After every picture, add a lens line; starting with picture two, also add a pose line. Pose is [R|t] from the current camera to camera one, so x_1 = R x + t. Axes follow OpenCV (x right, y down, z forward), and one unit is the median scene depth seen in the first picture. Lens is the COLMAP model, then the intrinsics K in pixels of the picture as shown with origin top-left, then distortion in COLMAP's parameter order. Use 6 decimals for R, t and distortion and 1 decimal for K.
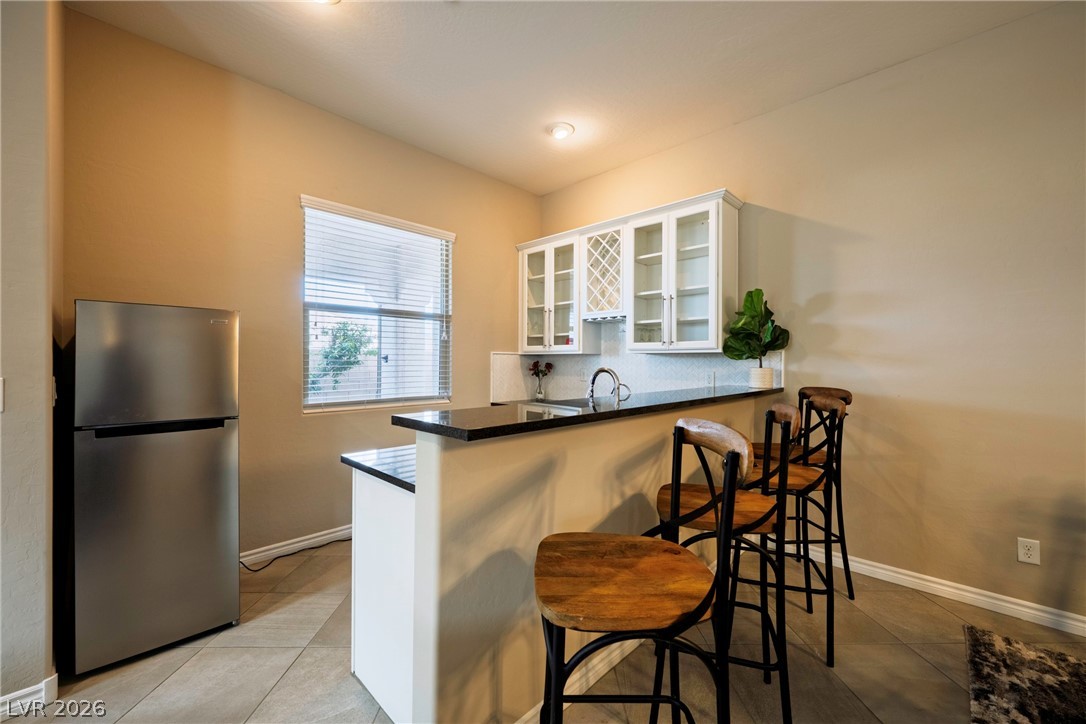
lens RADIAL K [[429.3, 0, 539.6], [0, 429.3, 363.3], [0, 0, 1]] dist [-0.004363, 0.000304]
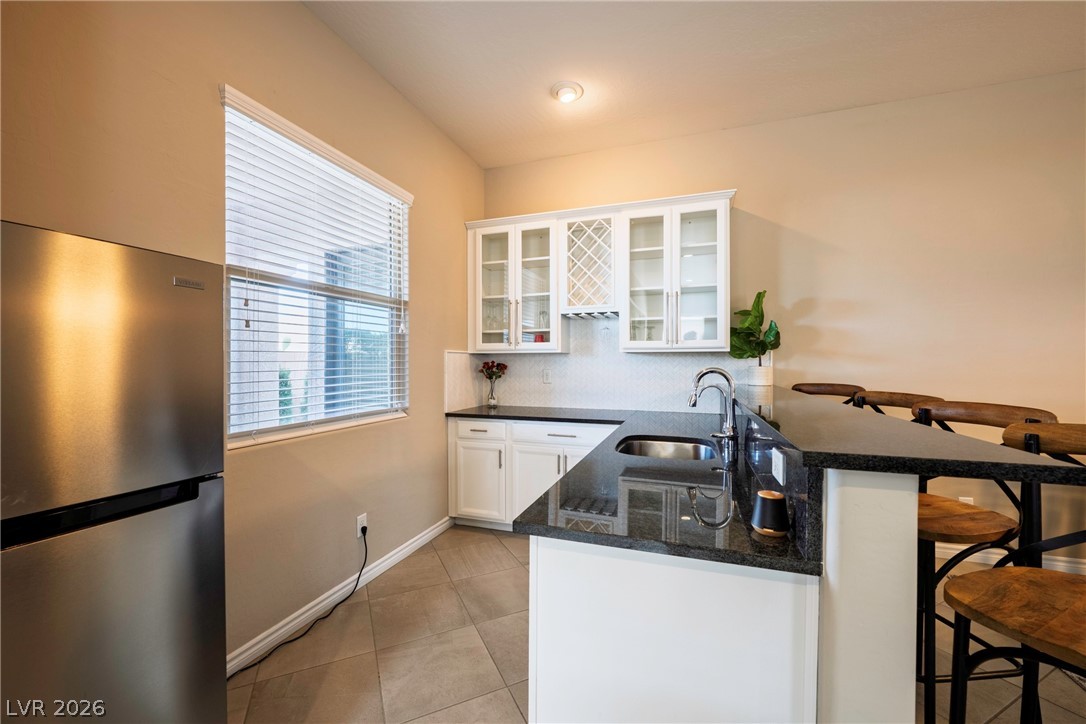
lens RADIAL K [[429.3, 0, 542.0], [0, 429.3, 360.1], [0, 0, 1]] dist [-0.004363, 0.000304]
pose [[0.907079, -0.003354, 0.420948, -0.312019], [0.007153, 0.999947, -0.007445, -0.000235], [-0.420900, 0.009764, 0.907054, 0.210472]]
